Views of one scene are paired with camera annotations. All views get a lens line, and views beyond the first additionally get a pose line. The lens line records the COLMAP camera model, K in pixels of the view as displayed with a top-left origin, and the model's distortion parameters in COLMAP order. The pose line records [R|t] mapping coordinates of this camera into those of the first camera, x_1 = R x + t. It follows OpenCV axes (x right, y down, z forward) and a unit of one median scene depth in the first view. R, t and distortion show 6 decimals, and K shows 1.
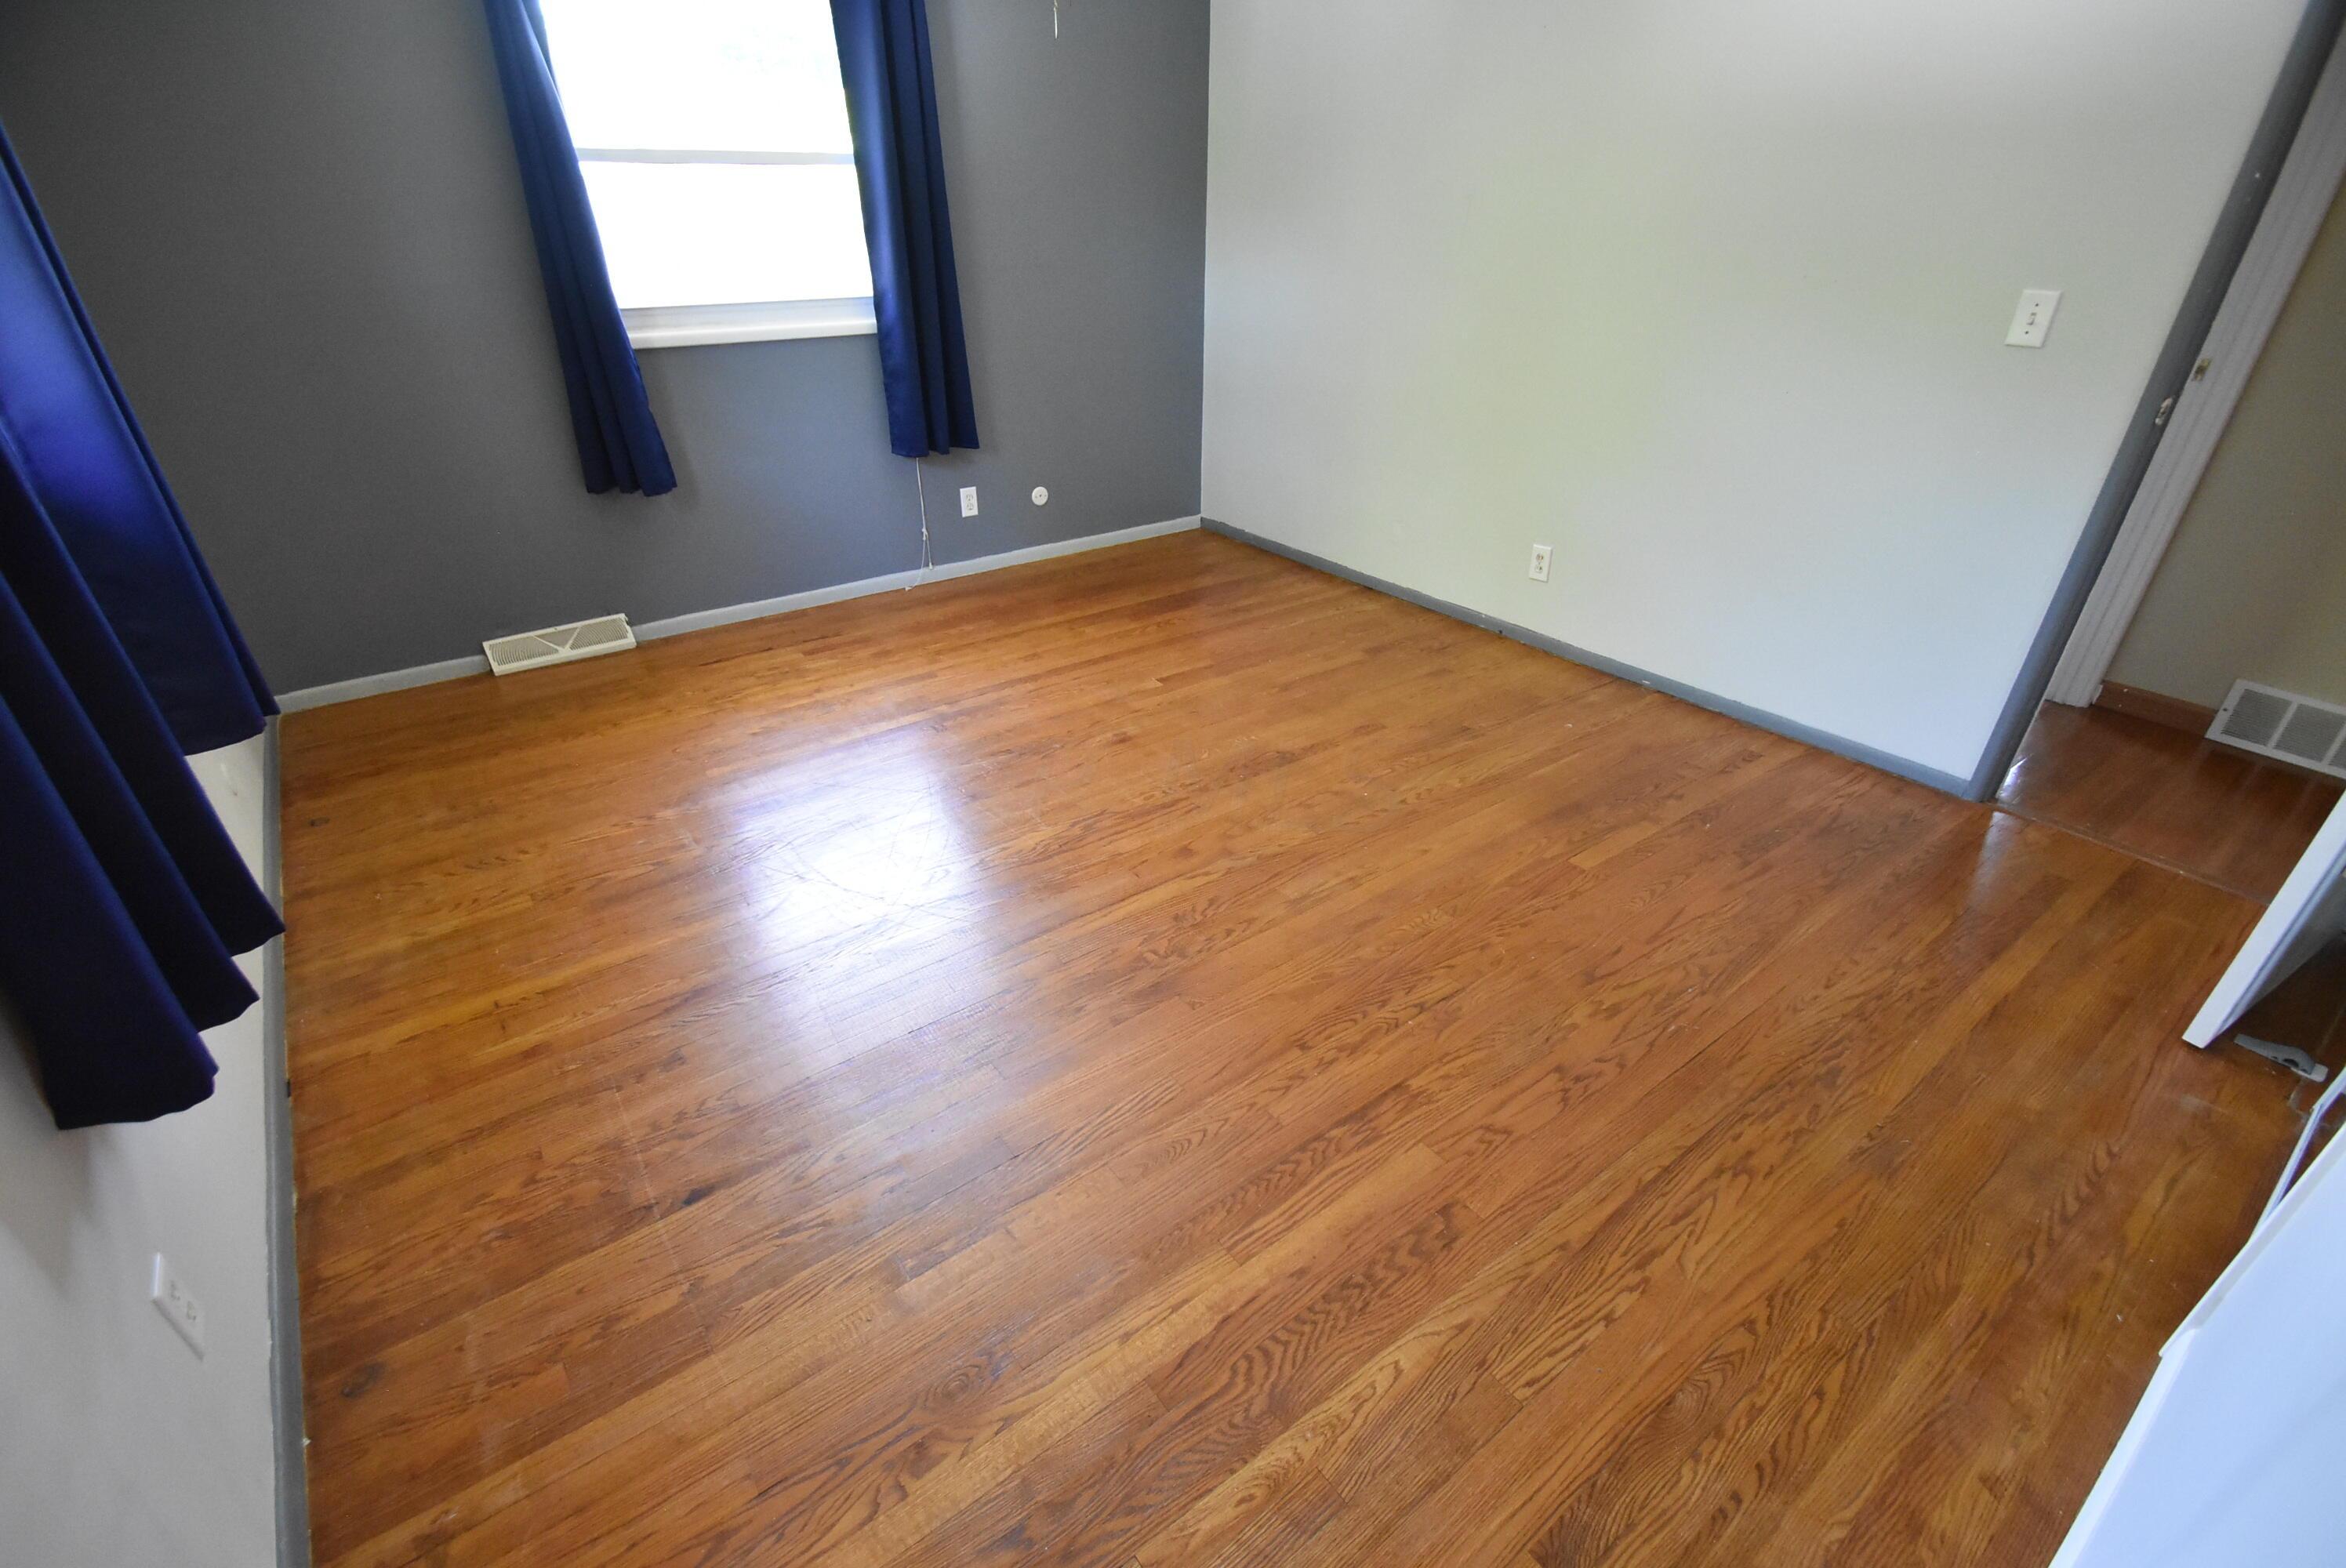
lens RADIAL K [[1033.7, 0, 1169.0], [0, 1033.7, 817.2], [0, 0, 1]] dist [0.017909, -0.017247]
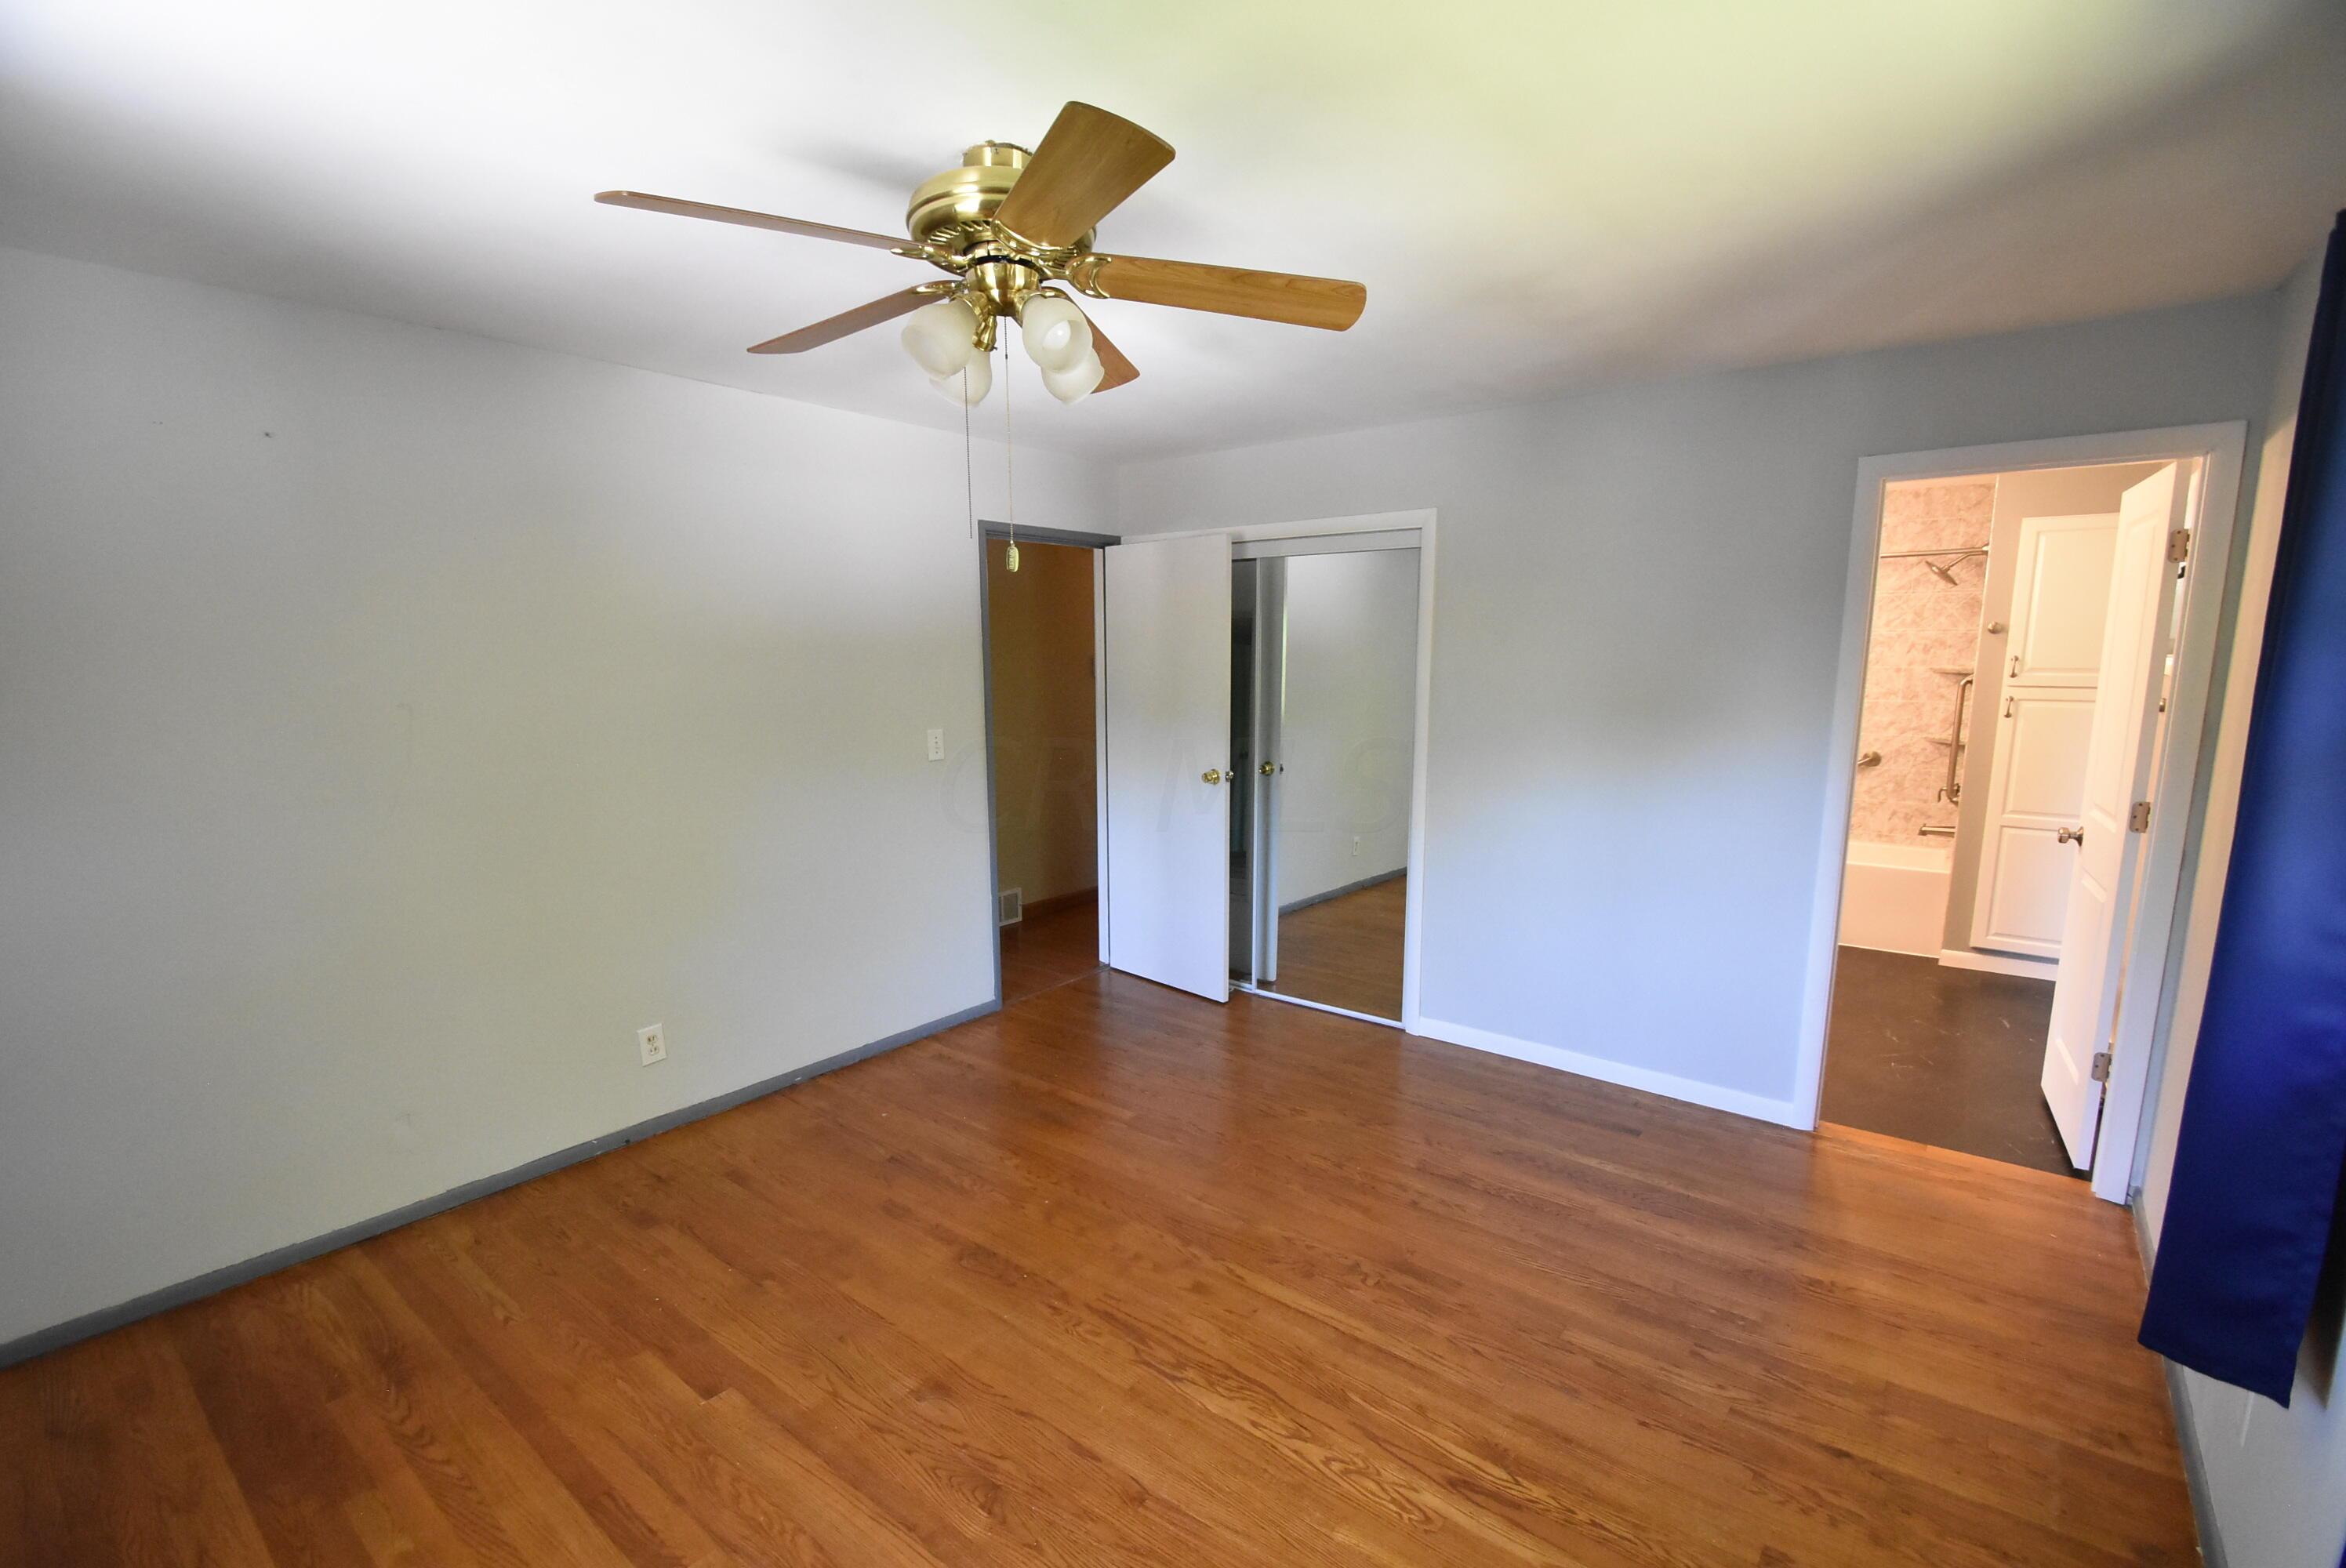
lens RADIAL K [[1033.7, 0, 1169.0], [0, 1033.7, 817.2], [0, 0, 1]] dist [0.017909, -0.017247]
pose [[-0.253218, -0.155813, 0.954779, -0.669231], [0.501722, 0.822688, 0.267319, -0.483461], [-0.827137, 0.546724, -0.130144, 0.728143]]
